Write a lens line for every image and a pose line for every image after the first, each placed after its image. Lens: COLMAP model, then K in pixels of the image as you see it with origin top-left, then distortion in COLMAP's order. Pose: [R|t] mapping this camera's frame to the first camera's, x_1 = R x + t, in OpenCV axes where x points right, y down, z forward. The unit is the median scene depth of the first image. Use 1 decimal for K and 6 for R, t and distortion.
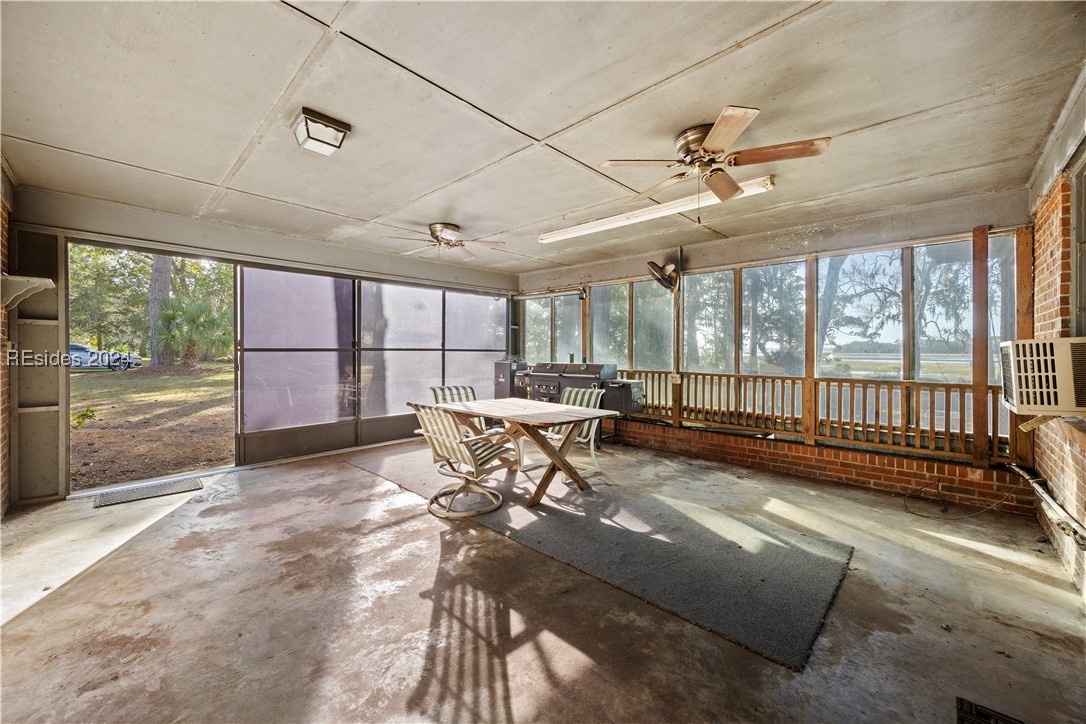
lens RADIAL K [[416.0, 0, 542.8], [0, 416.0, 352.6], [0, 0, 1]] dist [-0.010430, -0.000028]
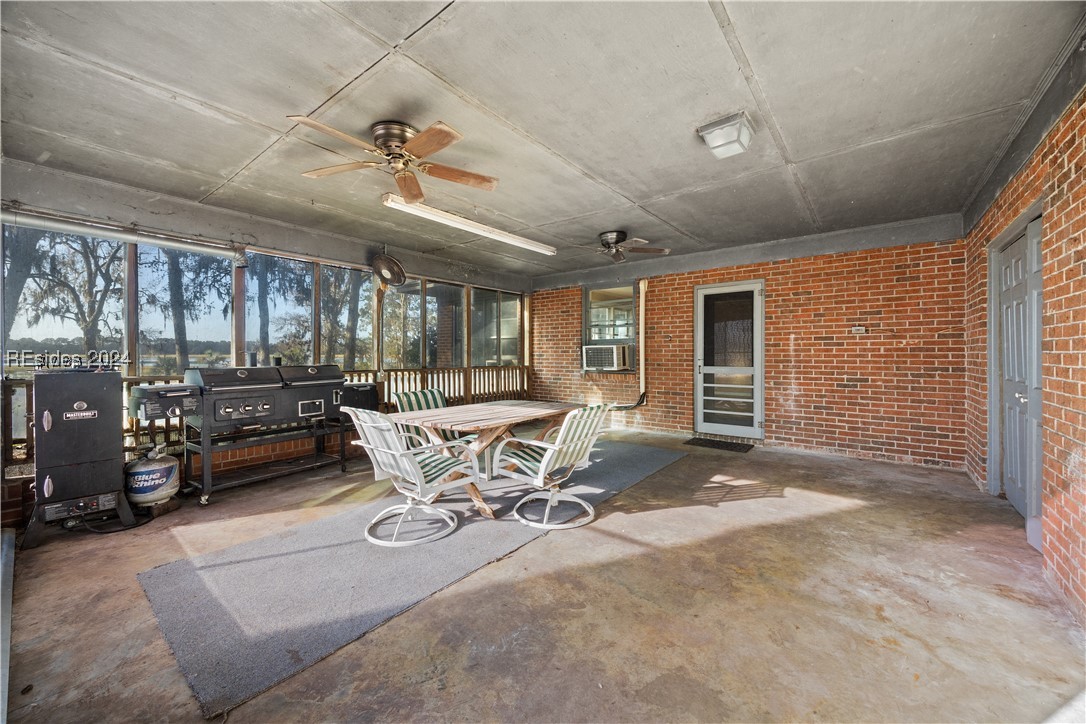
lens RADIAL K [[416.0, 0, 542.1], [0, 416.0, 356.5], [0, 0, 1]] dist [-0.010430, -0.000028]
pose [[-0.087009, -0.013334, 0.996118, -1.327222], [0.004961, 0.999892, 0.013818, 0.005608], [-0.996195, 0.006144, -0.086933, 1.340043]]
